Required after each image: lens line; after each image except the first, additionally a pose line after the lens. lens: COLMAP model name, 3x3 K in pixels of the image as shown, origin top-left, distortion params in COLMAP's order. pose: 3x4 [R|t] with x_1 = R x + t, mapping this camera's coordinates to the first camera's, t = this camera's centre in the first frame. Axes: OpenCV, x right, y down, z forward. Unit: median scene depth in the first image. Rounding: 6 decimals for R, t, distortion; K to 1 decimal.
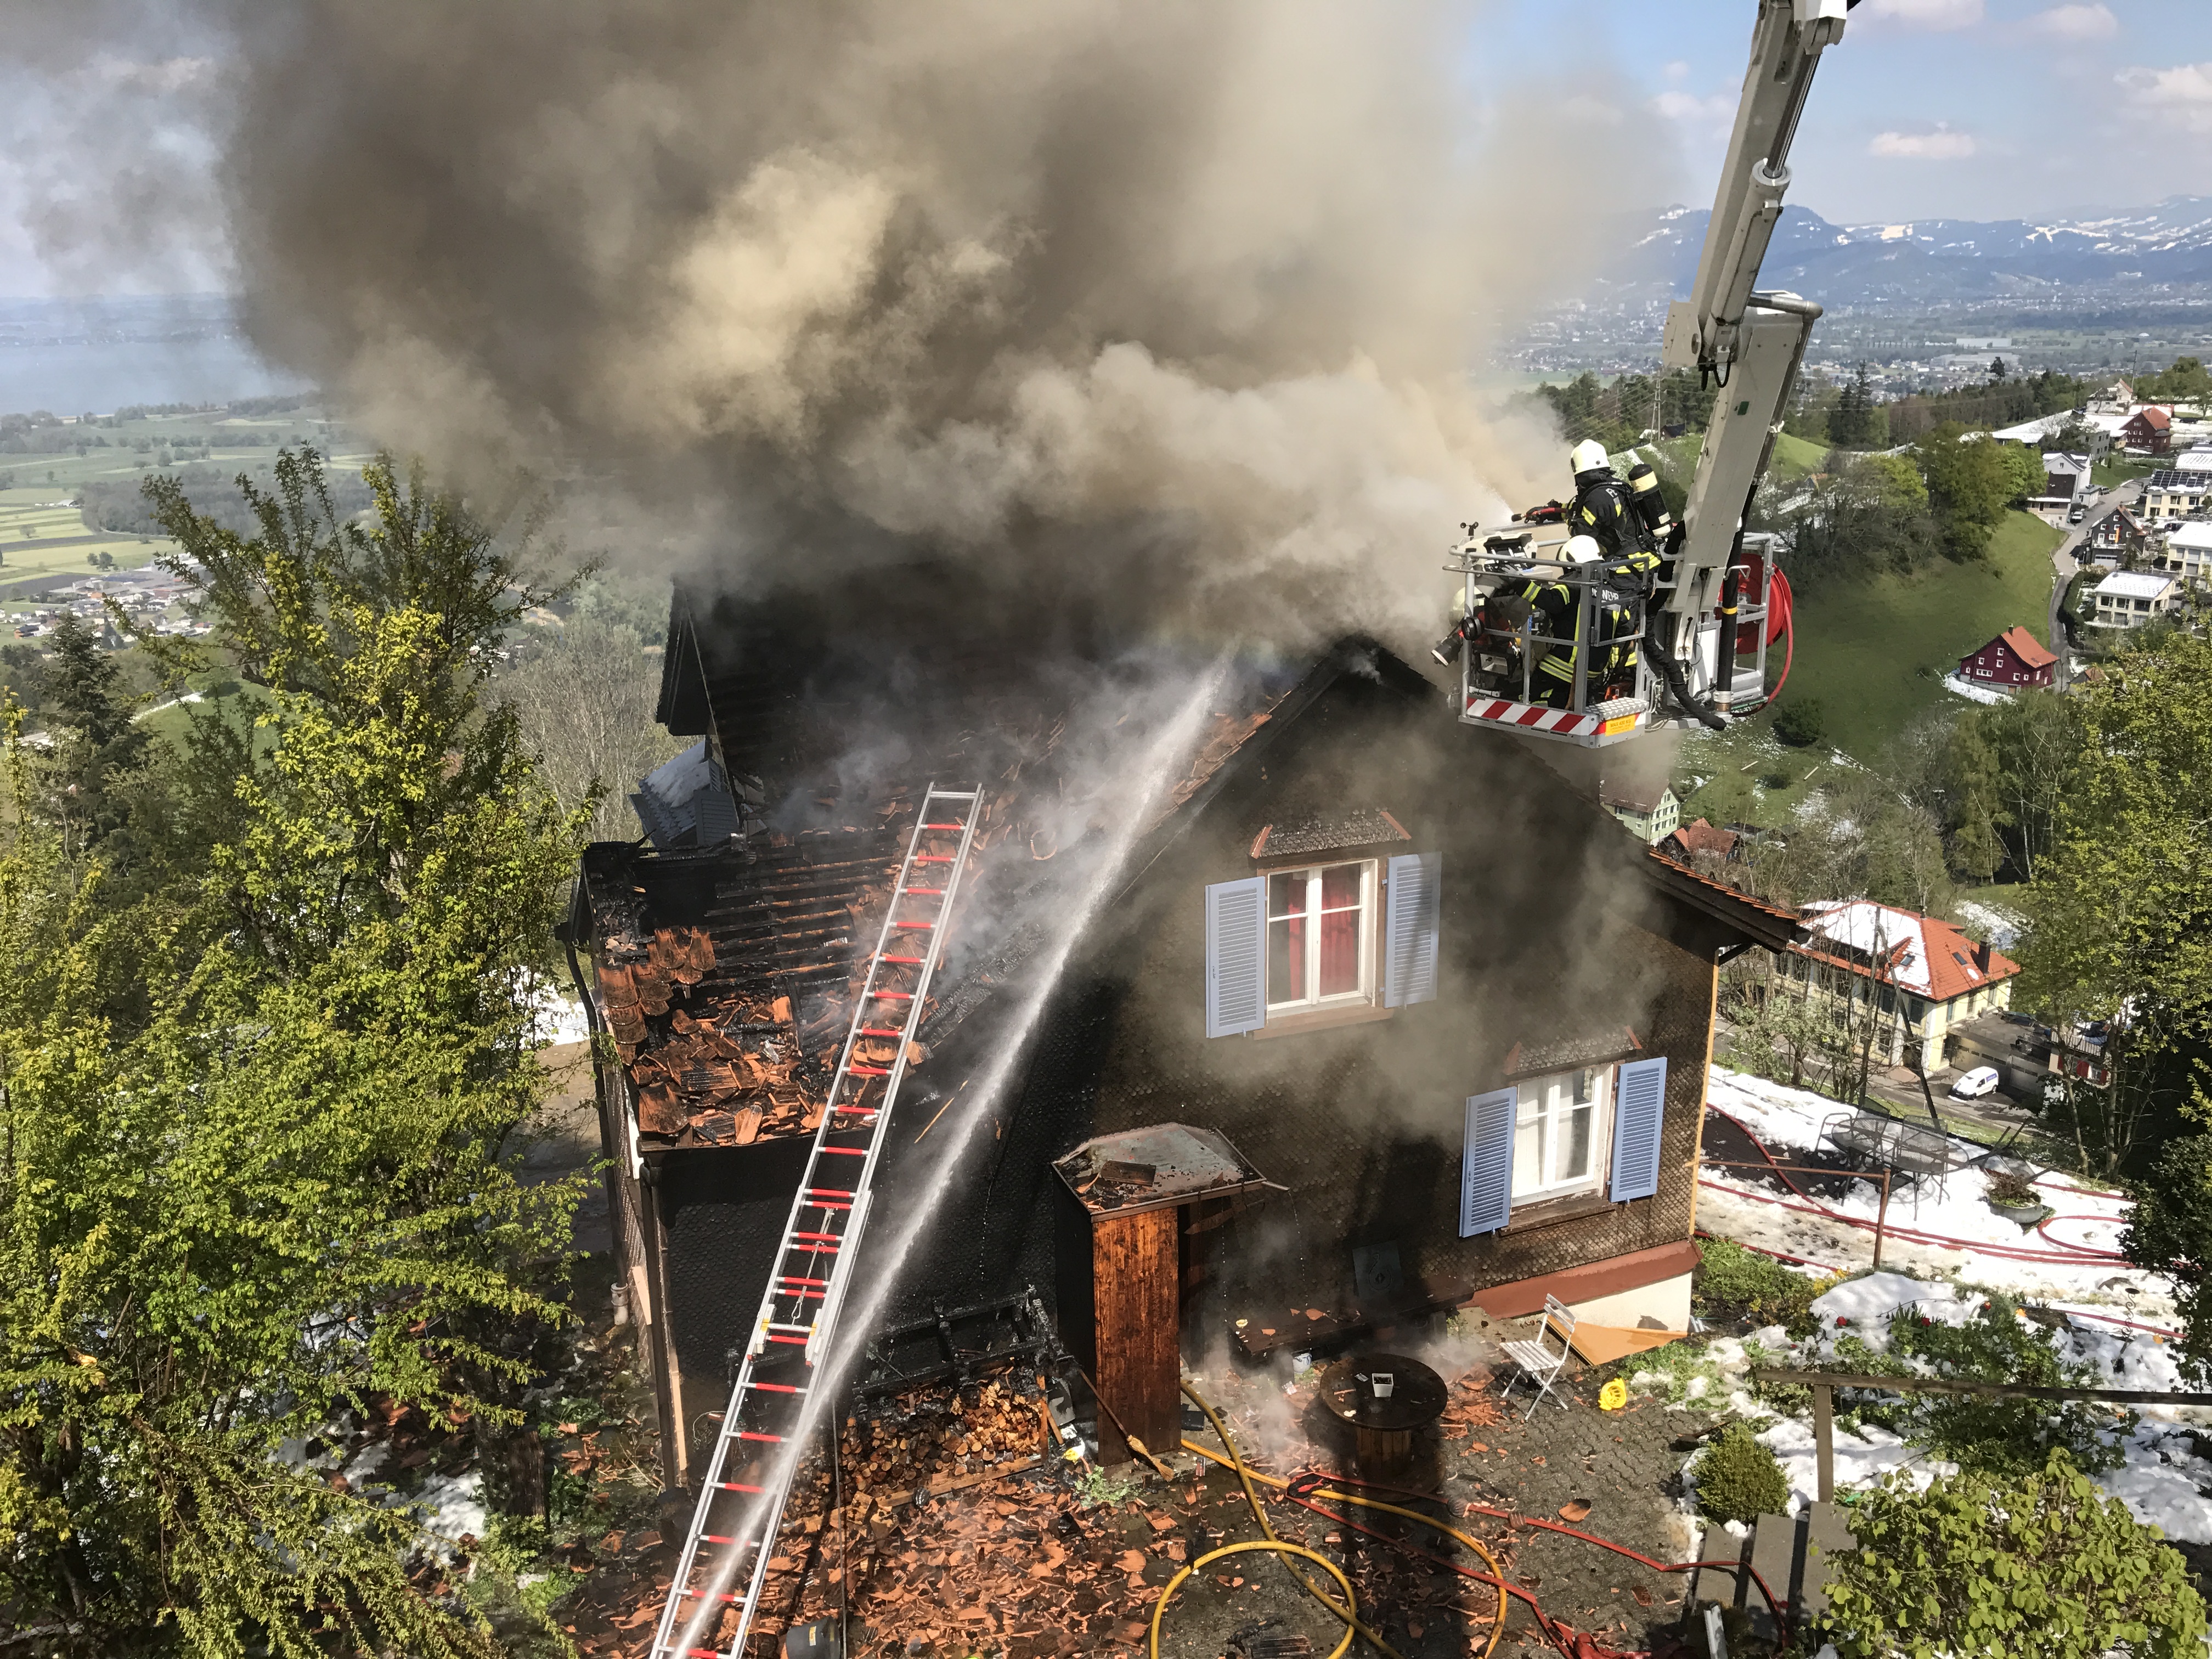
lens RADIAL K [[1799.6, 0, 1073.3], [0, 1799.6, 829.5], [0, 0, 1]] dist [-0.011254, 0.004816]
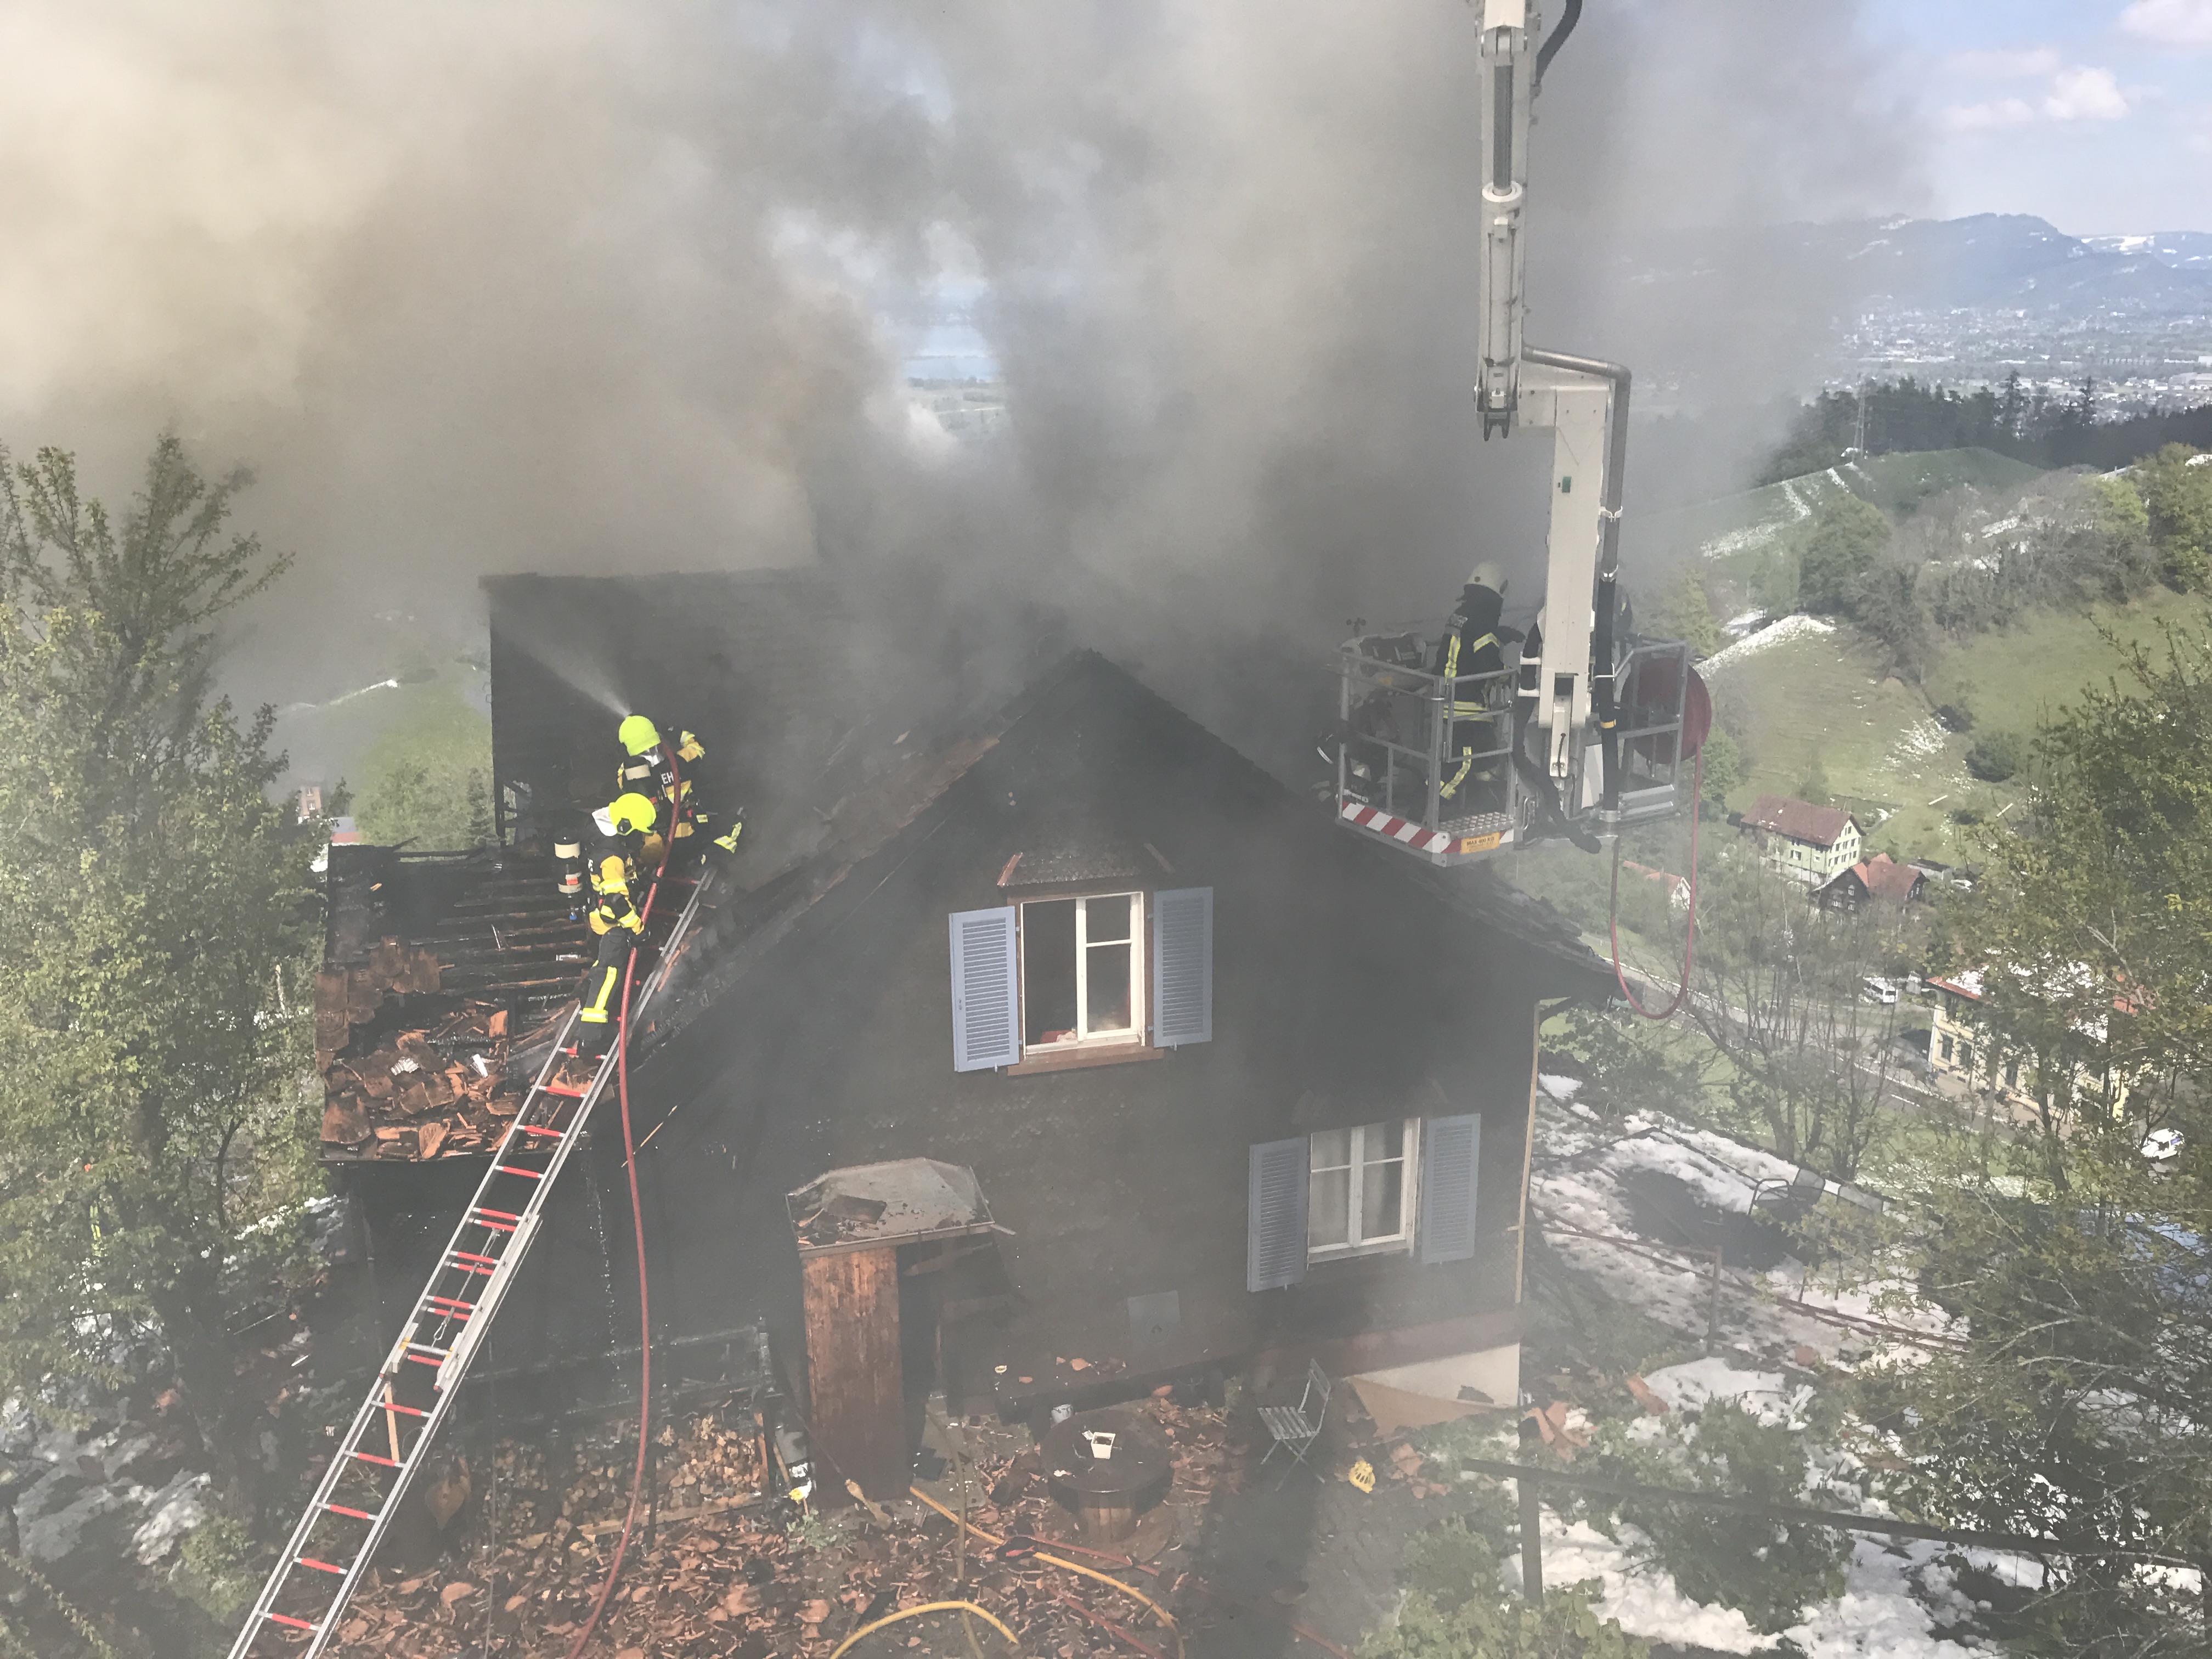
lens RADIAL K [[1802.2, 0, 1095.4], [0, 1802.2, 825.4], [0, 0, 1]] dist [-0.007288, -0.001558]
pose [[0.994803, 0.034638, -0.095741, 0.233552], [-0.035282, 0.999365, -0.005041, -0.013636], [0.095505, 0.008393, 0.995394, 0.043561]]
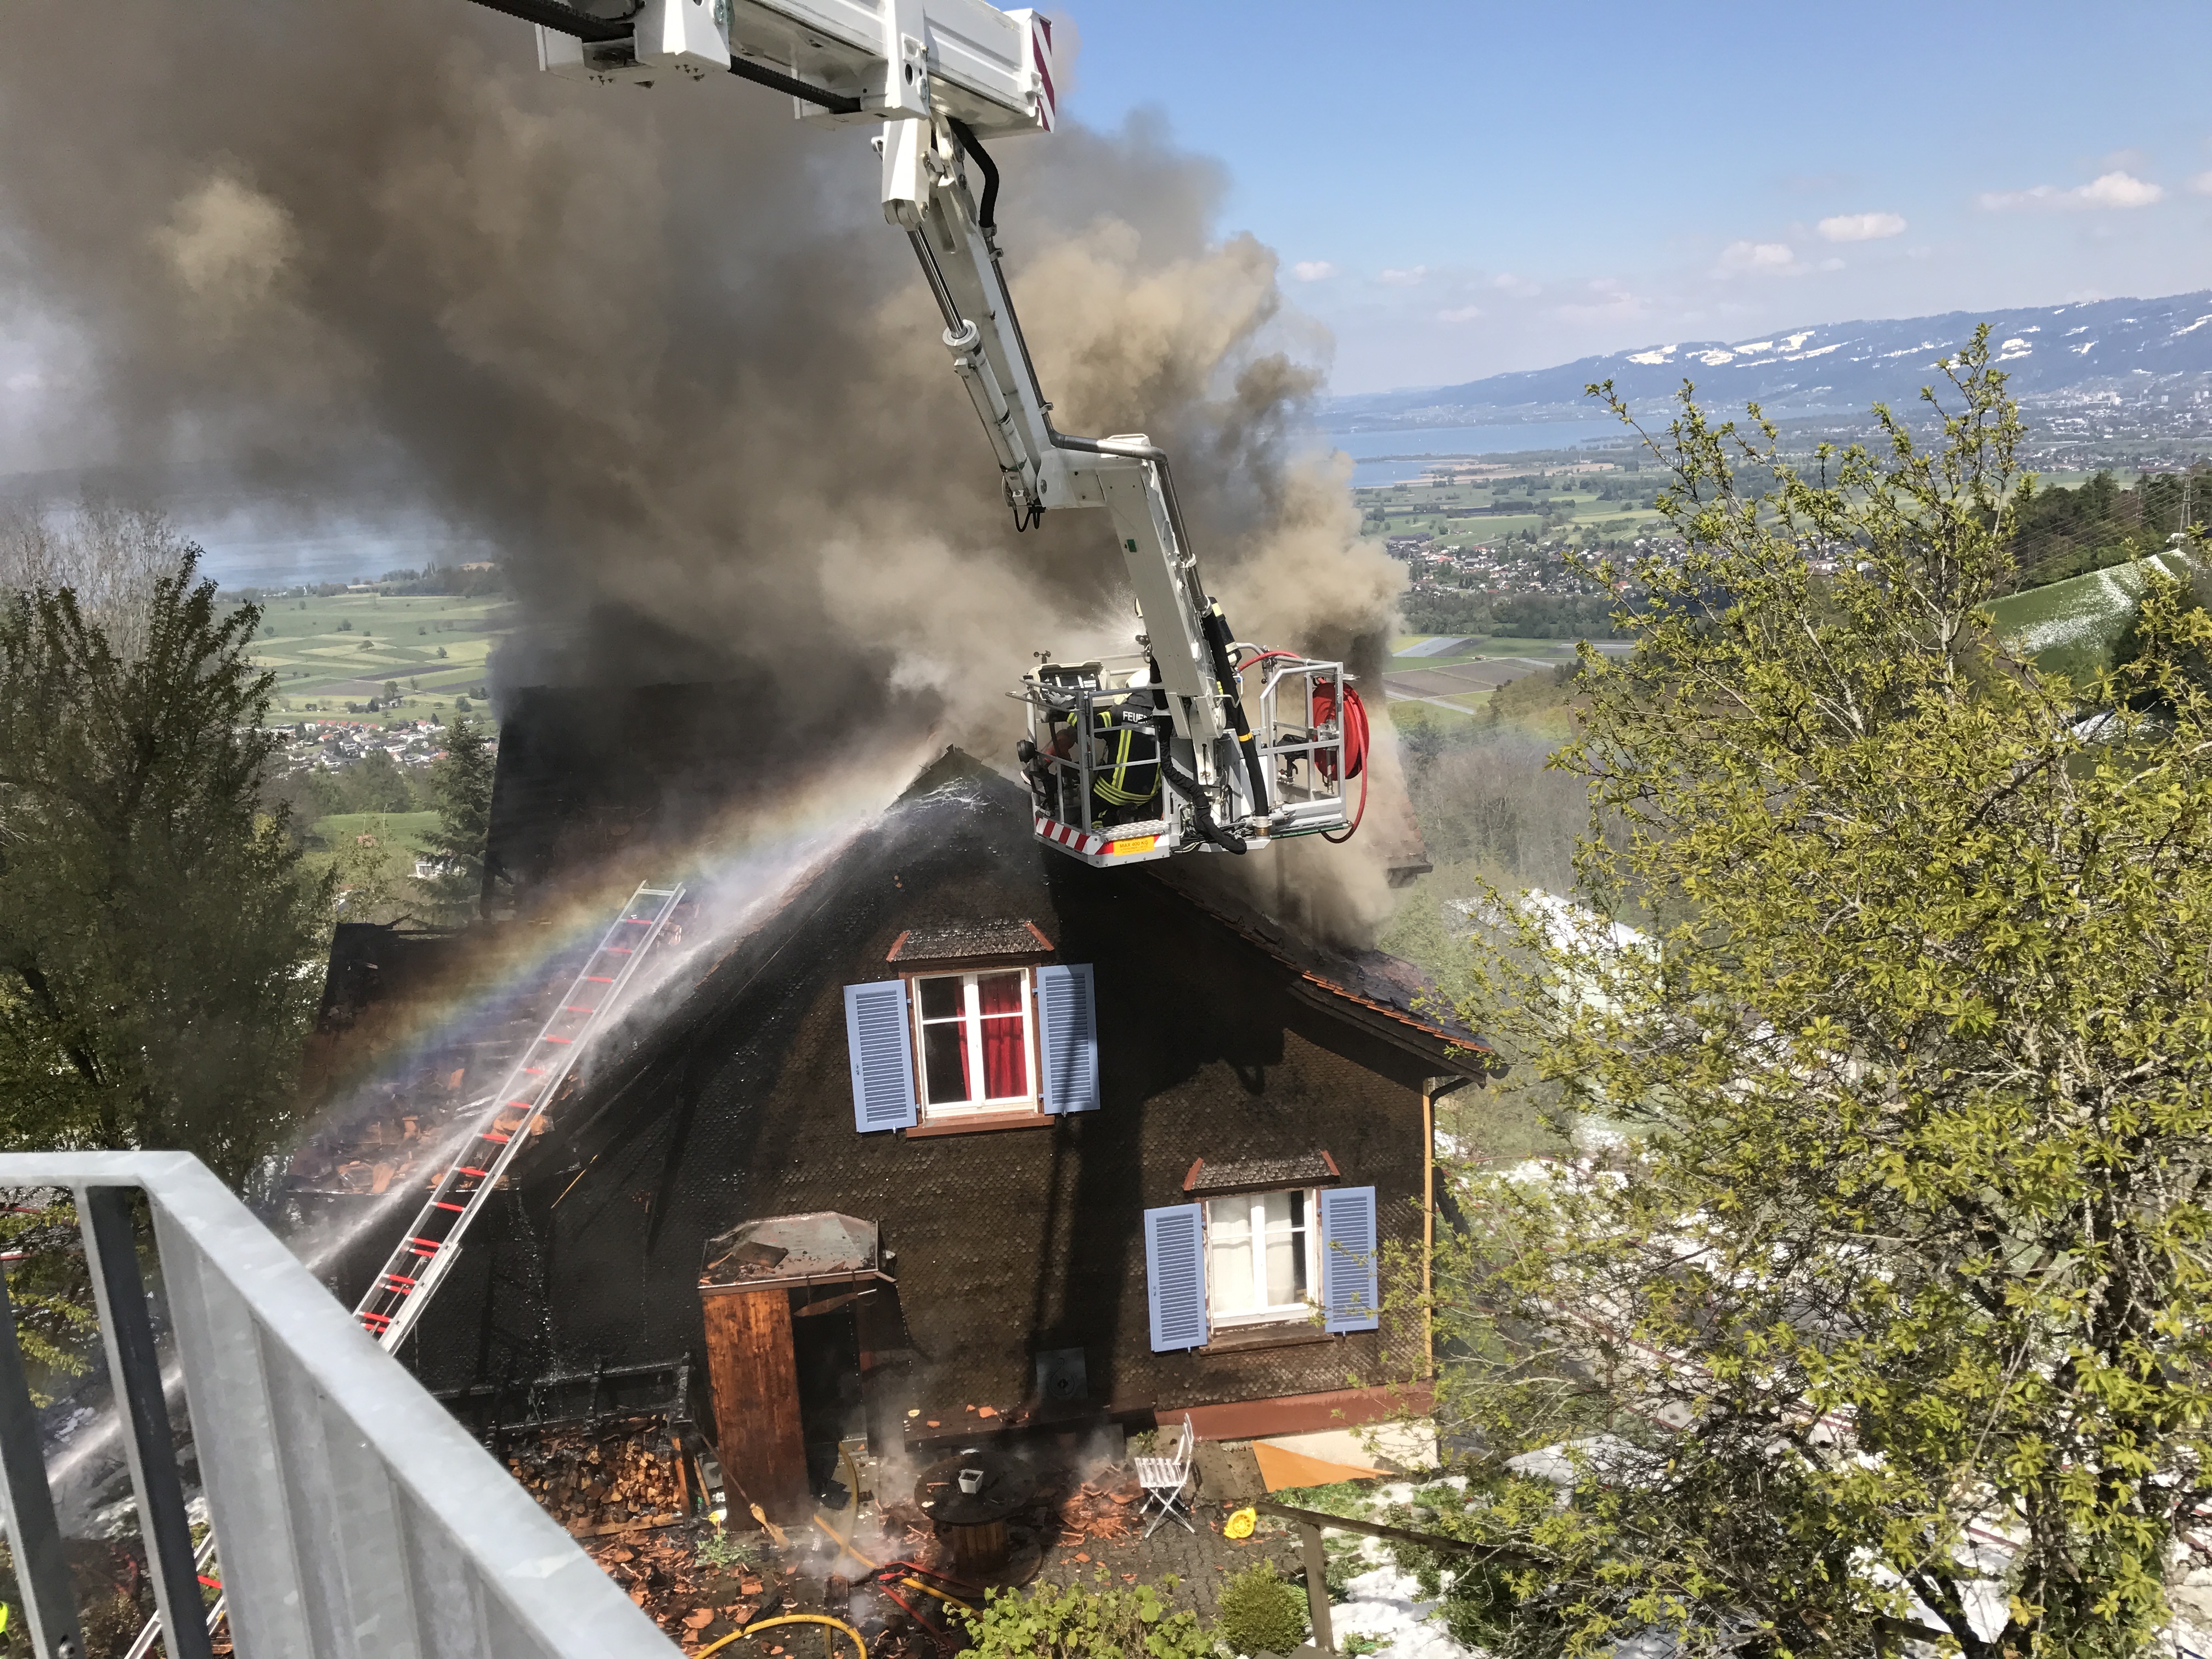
lens RADIAL K [[1812.1, 0, 1103.2], [0, 1812.1, 839.0], [0, 0, 1]] dist [0.005469, -0.052514]
pose [[0.968910, 0.025568, -0.246089, 0.462514], [-0.039533, 0.997866, -0.051973, -0.006152], [0.244234, 0.060086, 0.967853, -0.005824]]
